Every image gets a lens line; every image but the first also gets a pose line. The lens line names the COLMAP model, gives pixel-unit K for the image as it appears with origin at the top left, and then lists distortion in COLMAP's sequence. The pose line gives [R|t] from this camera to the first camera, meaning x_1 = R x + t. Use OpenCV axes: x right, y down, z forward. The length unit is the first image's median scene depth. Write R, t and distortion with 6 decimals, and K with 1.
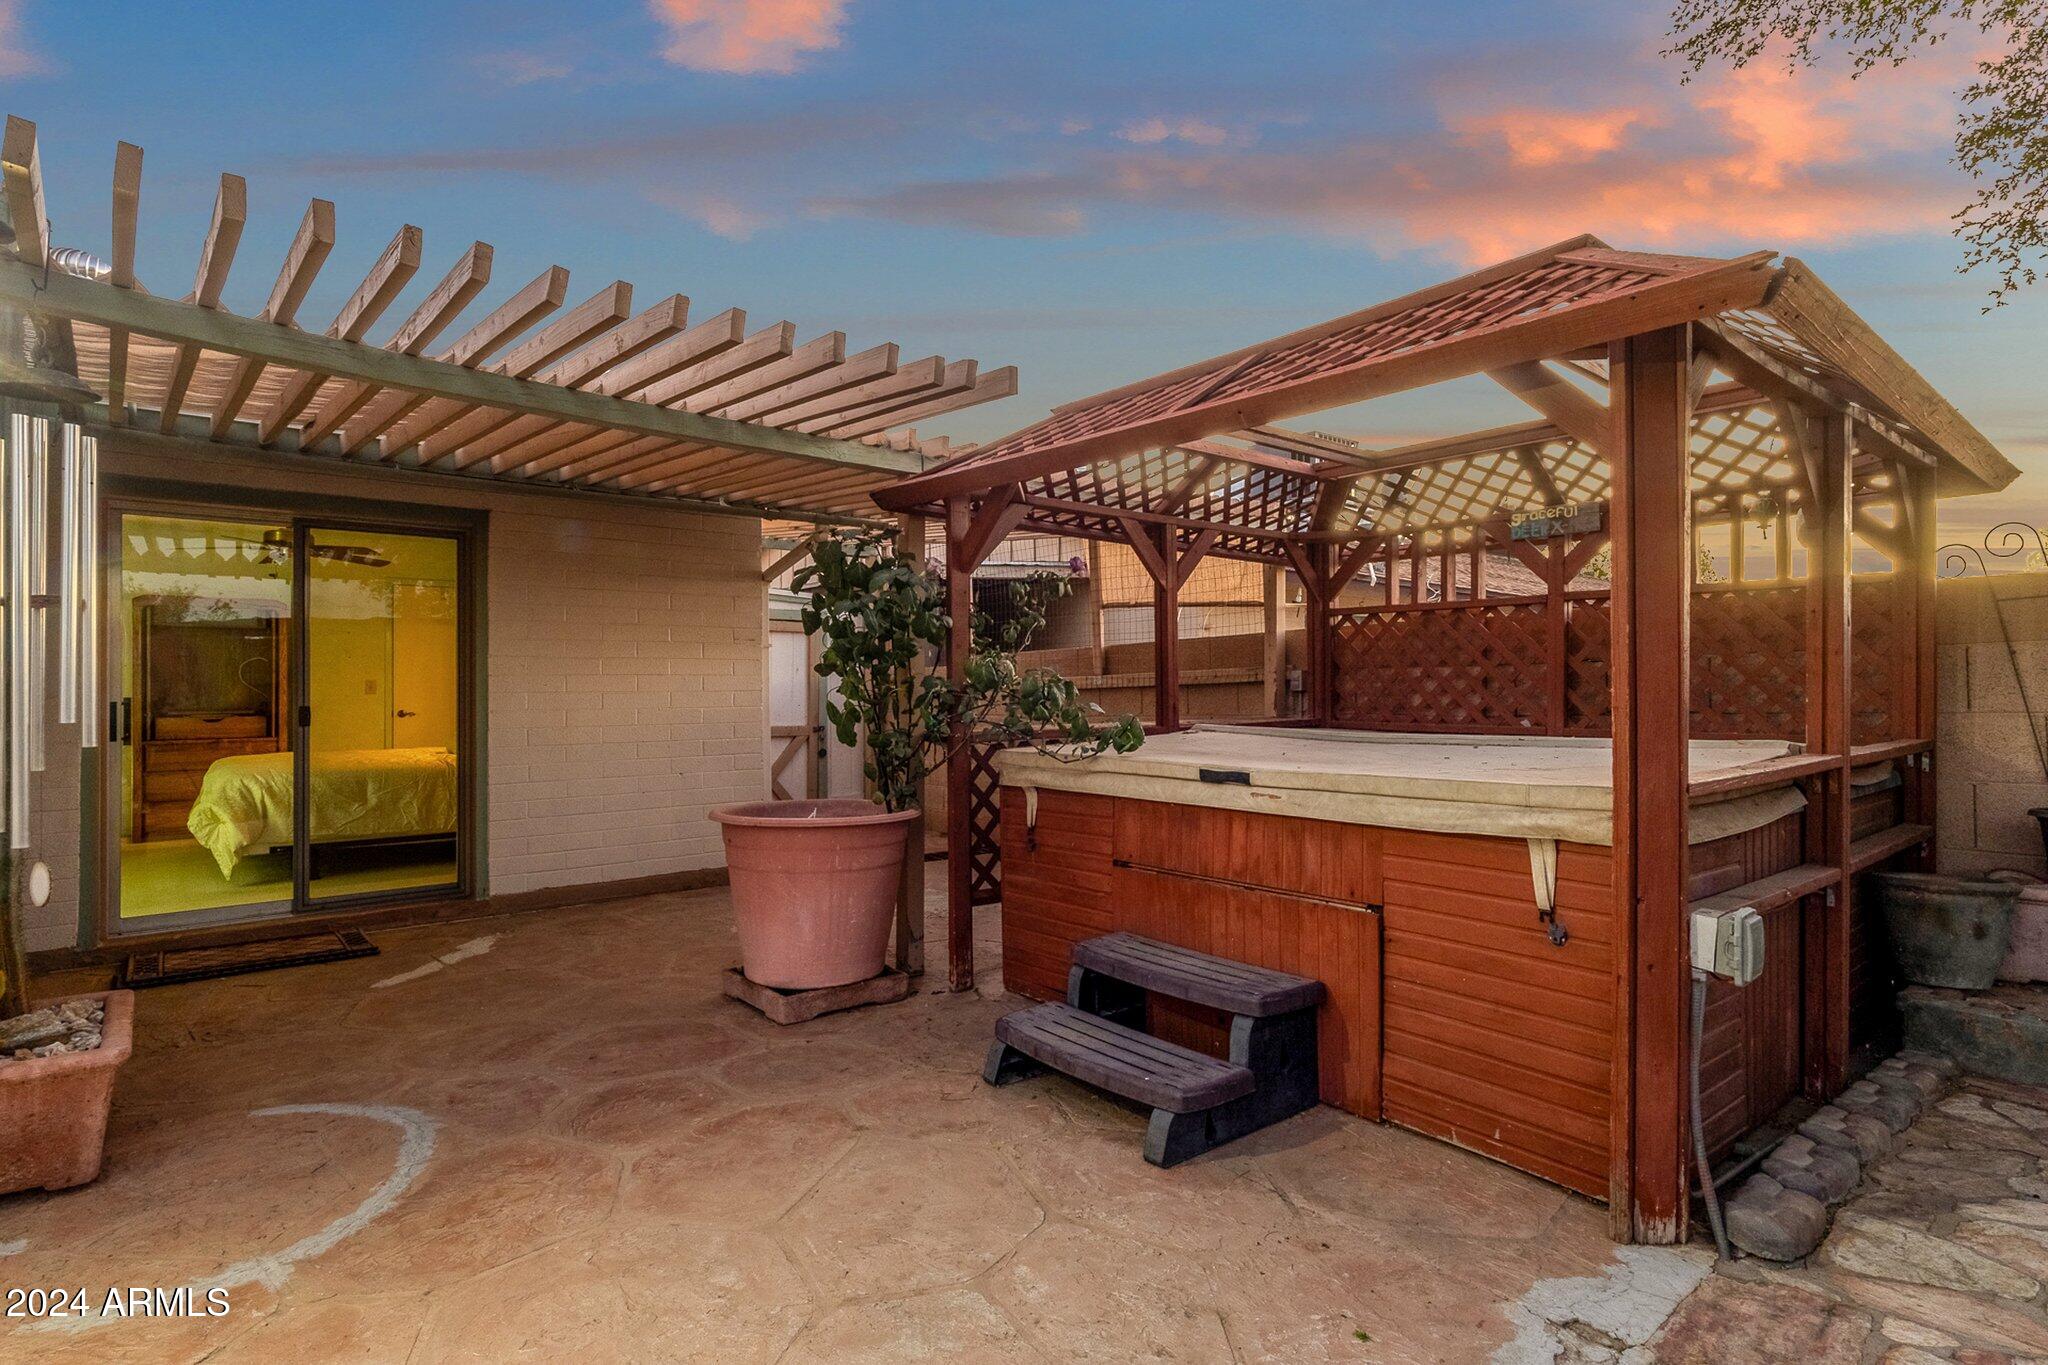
lens RADIAL K [[1022.8, 0, 1018.7], [0, 1022.8, 686.2], [0, 0, 1]] dist [0.001844, -0.000365]
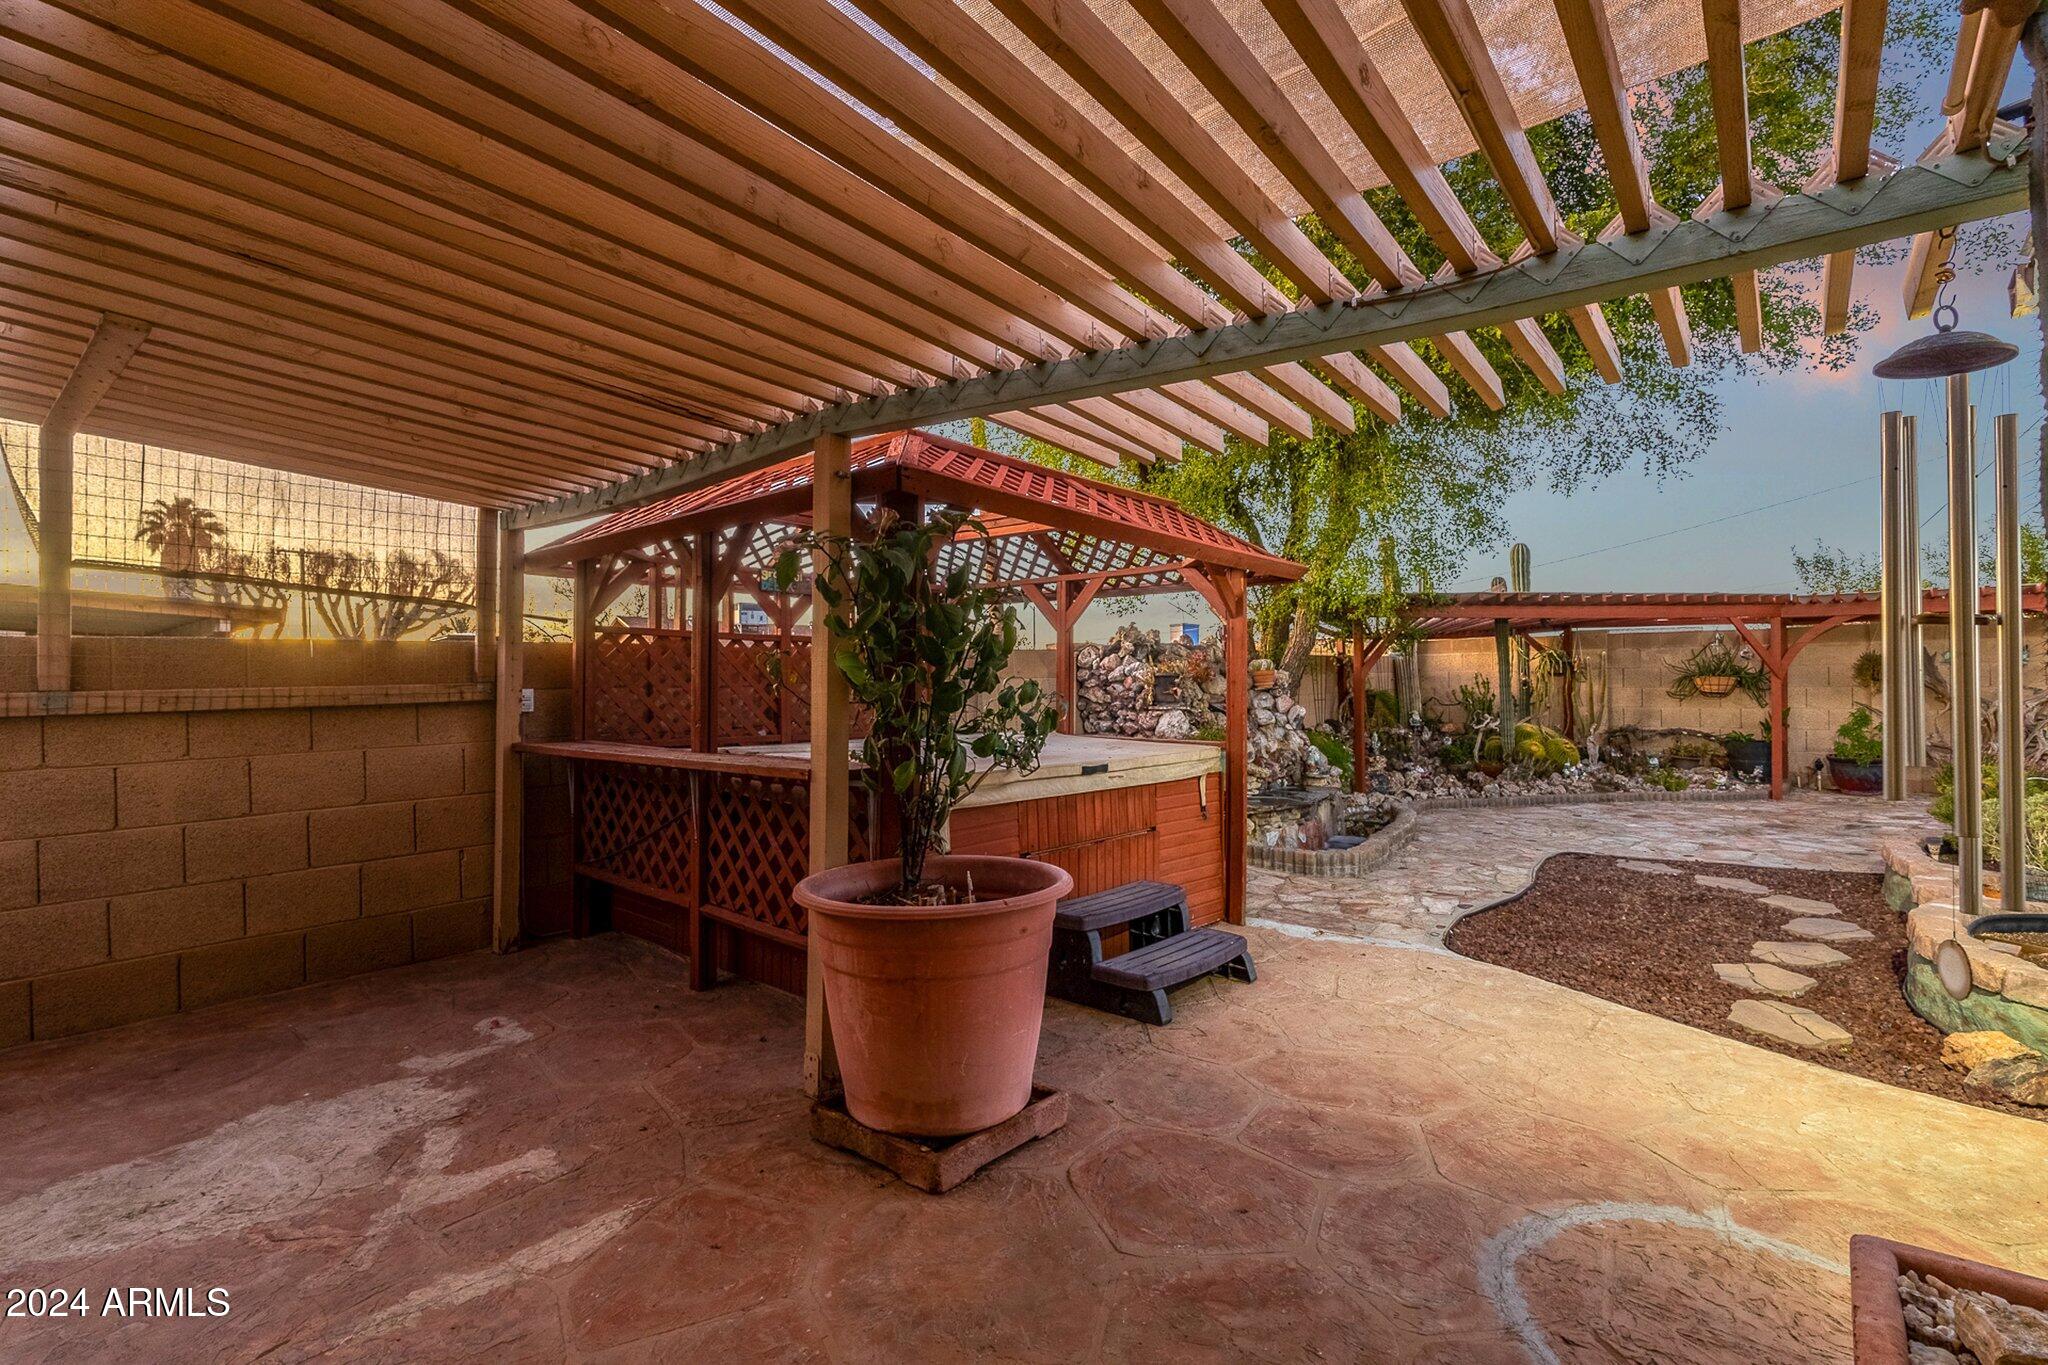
lens RADIAL K [[946.0, 0, 1031.3], [0, 946.0, 687.9], [0, 0, 1]] dist [0.005203, 0.000585]
pose [[-0.170399, 0.005795, 0.985358, -1.076746], [-0.001206, 0.999981, -0.006089, -0.019488], [-0.985374, -0.002226, -0.170389, 1.266985]]
